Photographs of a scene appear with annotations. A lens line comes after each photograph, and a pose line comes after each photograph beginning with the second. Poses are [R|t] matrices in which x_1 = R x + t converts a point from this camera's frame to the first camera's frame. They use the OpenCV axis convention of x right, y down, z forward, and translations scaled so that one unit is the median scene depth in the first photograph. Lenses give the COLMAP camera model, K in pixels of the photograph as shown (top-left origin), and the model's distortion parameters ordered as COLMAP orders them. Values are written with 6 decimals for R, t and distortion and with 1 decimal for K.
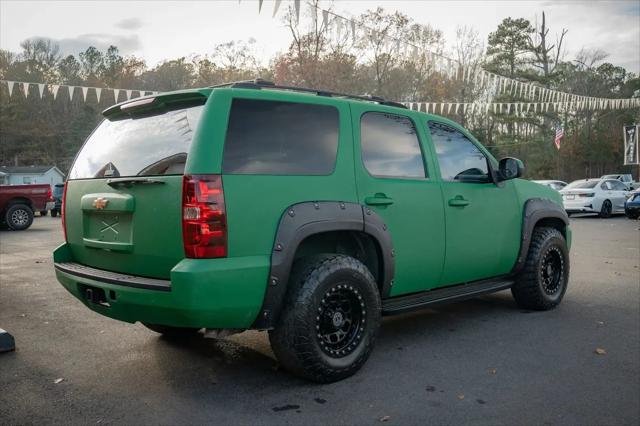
lens RADIAL K [[651.8, 0, 316.6], [0, 651.8, 216.9], [0, 0, 1]] dist [-0.093654, 0.160529]
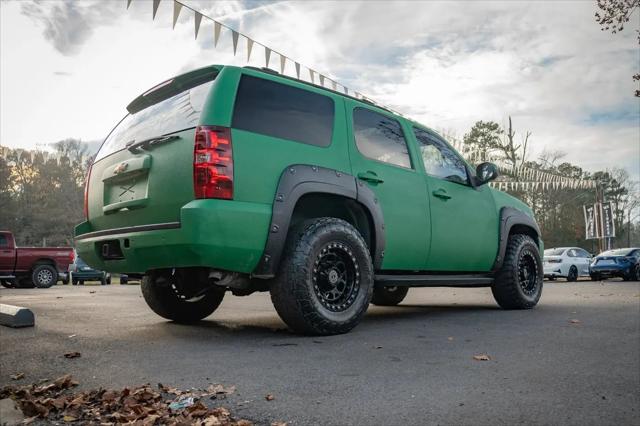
lens RADIAL K [[587.5, 0, 320.0], [0, 587.5, 213.0], [0, 0, 1]] dist [-0.101021, 0.011898]
pose [[0.999917, 0.005232, 0.011755, -0.001243], [-0.003321, 0.987586, -0.157047, 0.137927], [-0.012431, 0.156995, 0.987521, 0.014440]]
